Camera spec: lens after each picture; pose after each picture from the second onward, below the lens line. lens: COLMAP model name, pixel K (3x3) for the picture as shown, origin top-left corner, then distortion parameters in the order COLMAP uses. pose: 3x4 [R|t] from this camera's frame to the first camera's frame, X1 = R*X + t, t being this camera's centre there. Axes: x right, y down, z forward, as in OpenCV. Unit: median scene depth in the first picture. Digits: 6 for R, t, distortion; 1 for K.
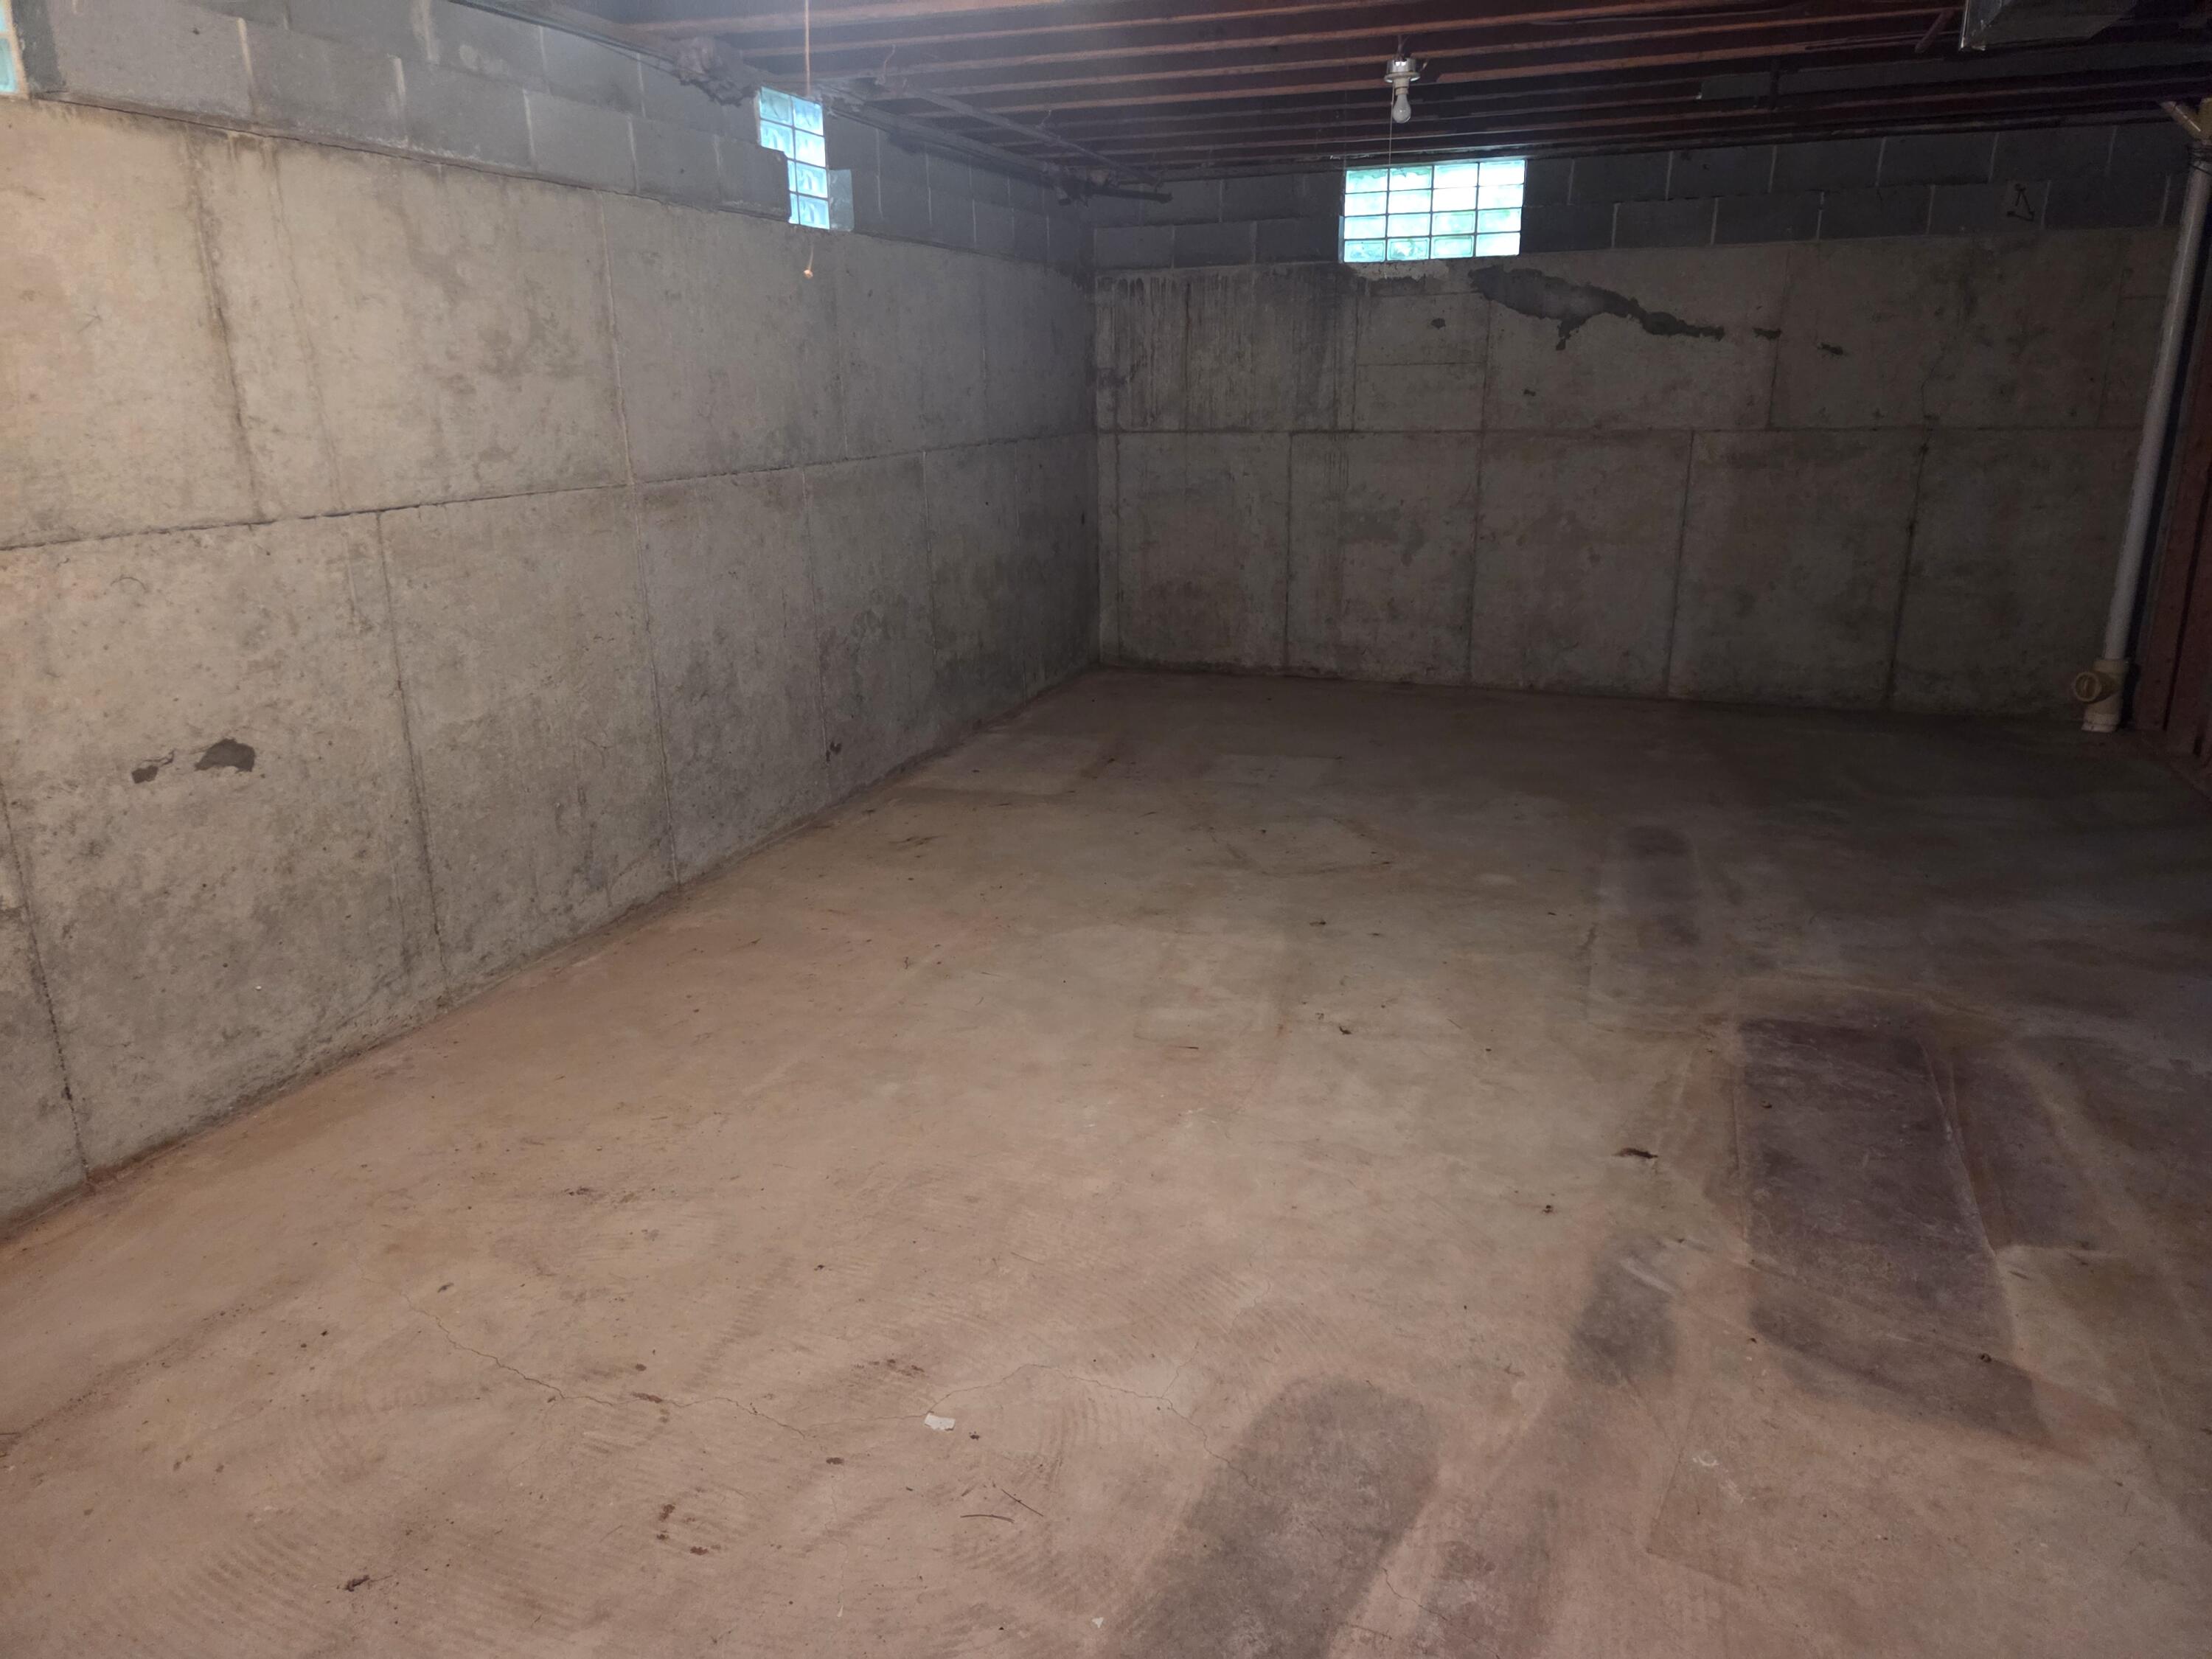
lens RADIAL K [[1494.5, 0, 1062.5], [0, 1494.5, 795.6], [0, 0, 1]] dist [0.067491, -0.052442]
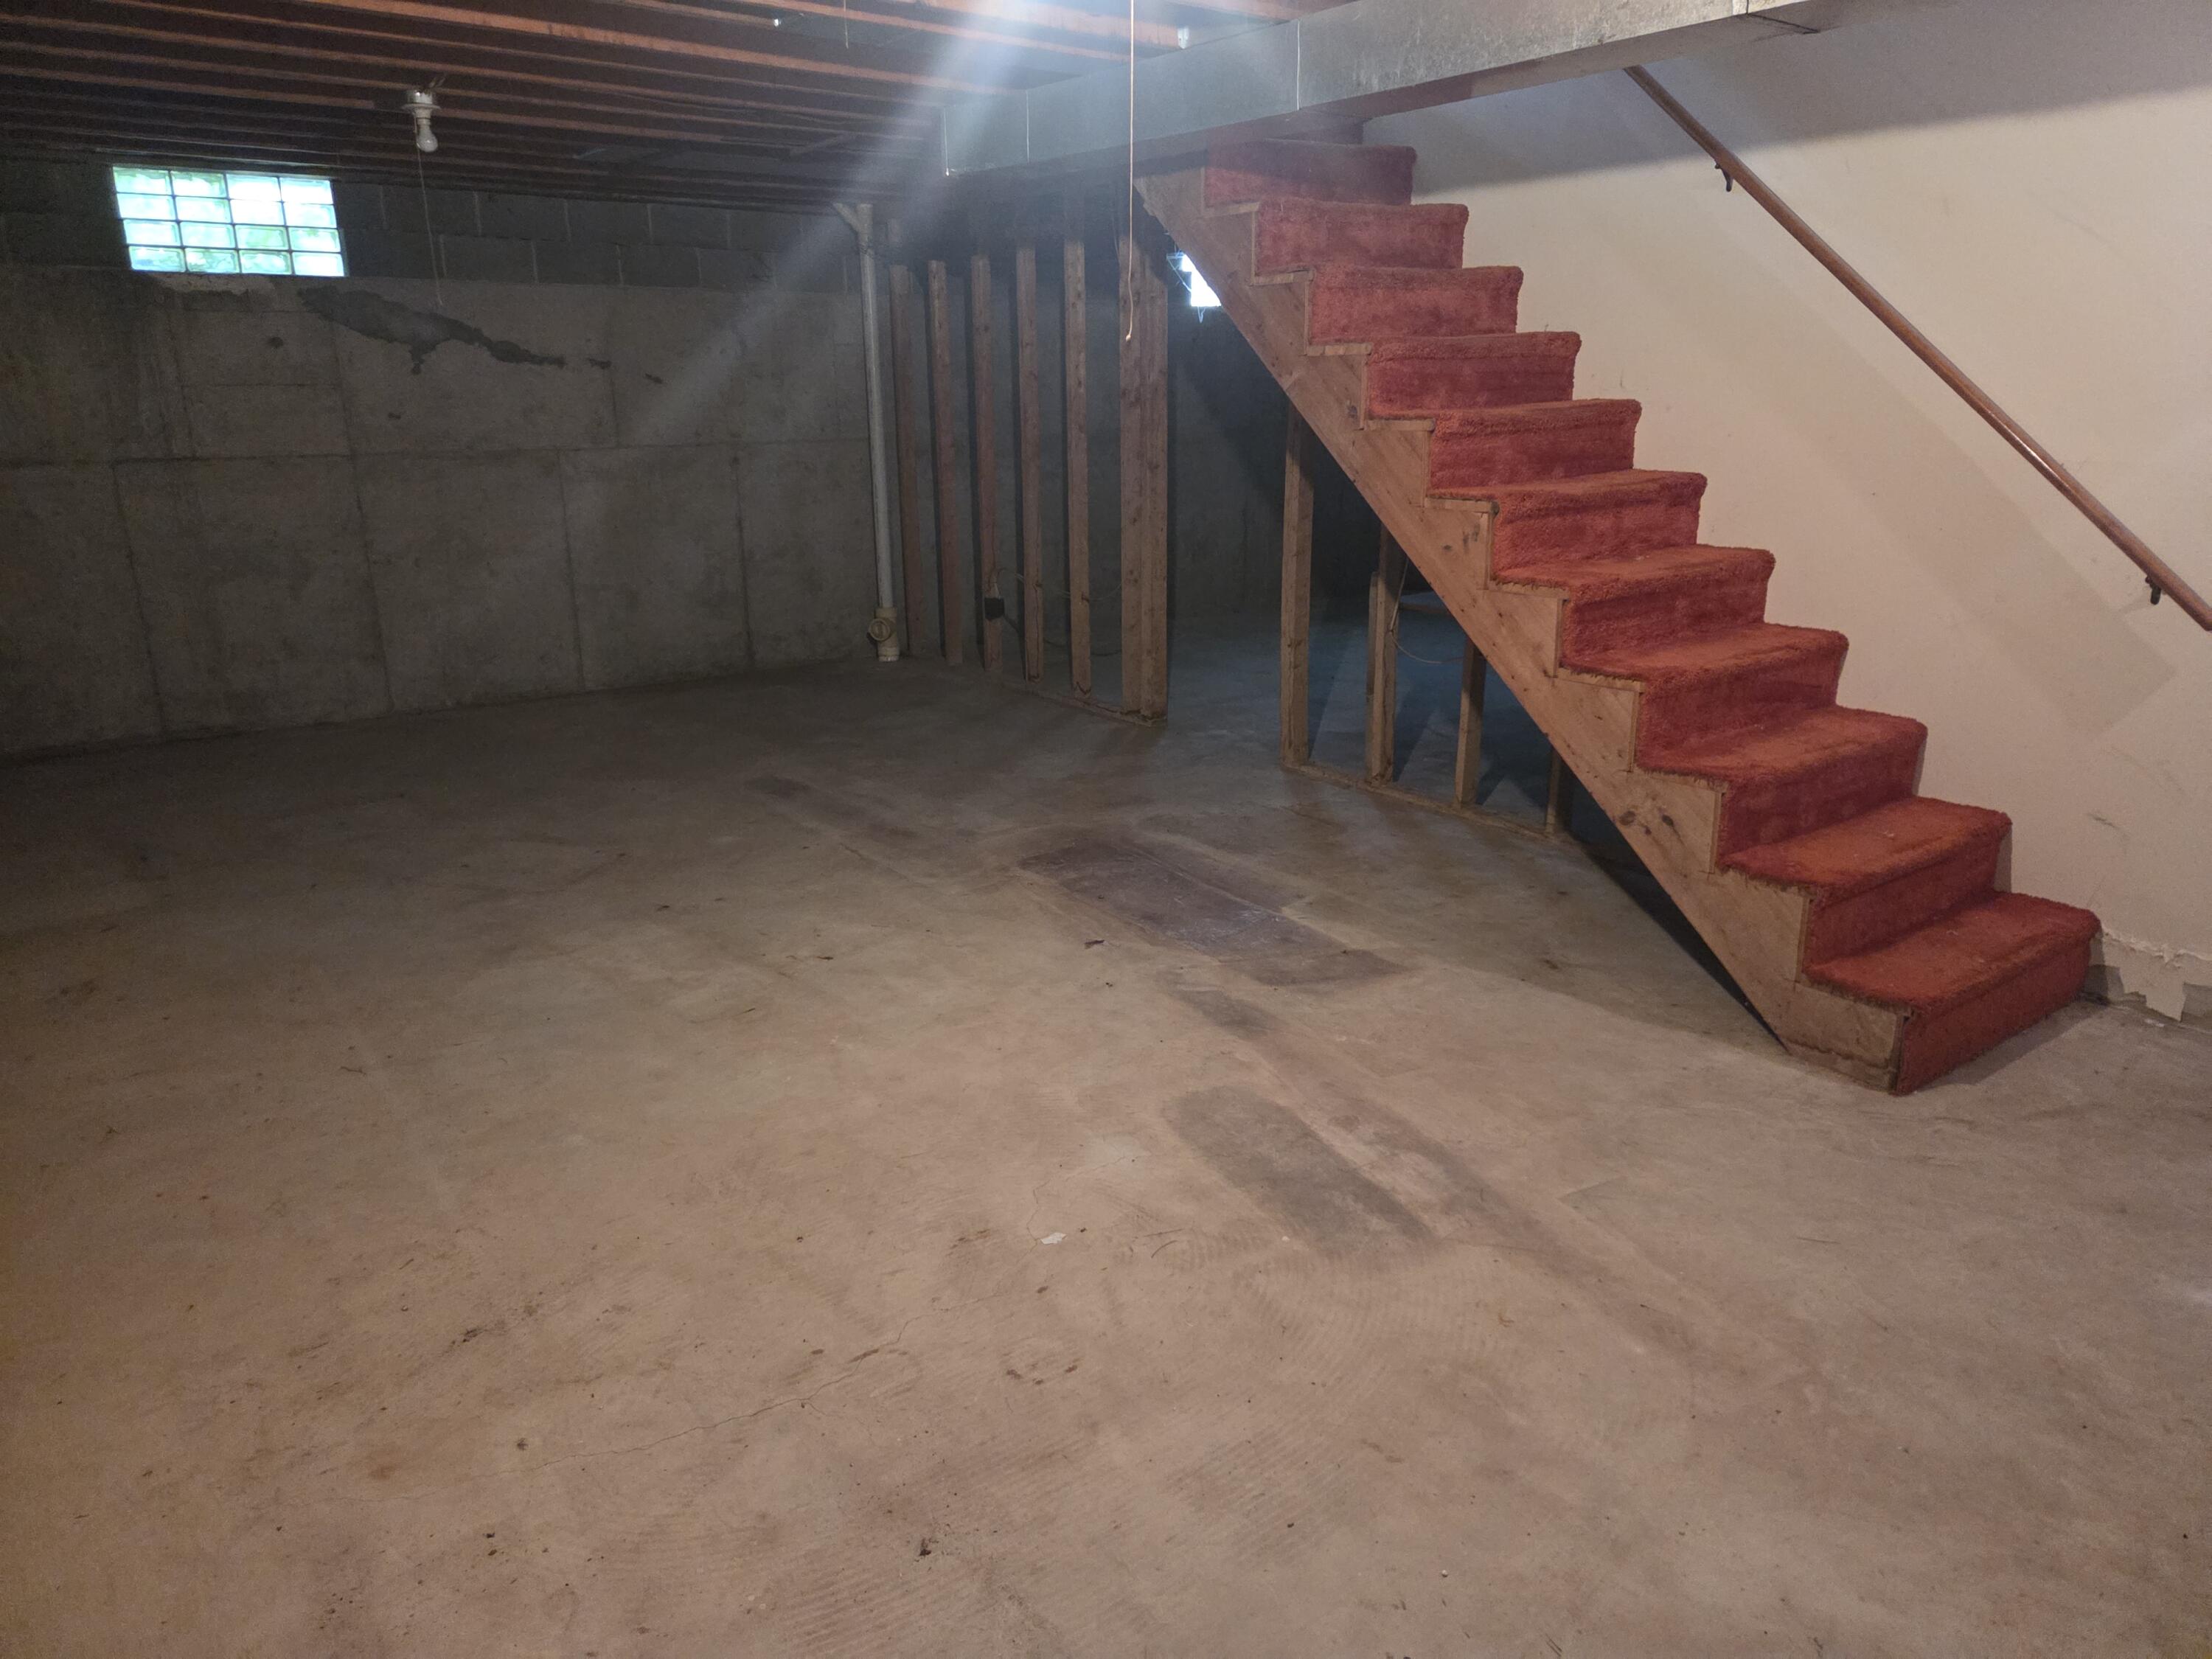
lens RADIAL K [[1494.5, 0, 1121.0], [0, 1494.5, 817.4], [0, 0, 1]] dist [0.067491, -0.052442]
pose [[0.540895, -0.231935, 0.808479, -0.573589], [0.231506, 0.965154, 0.121997, -0.037404], [-0.808602, 0.121180, 0.575741, 0.110996]]
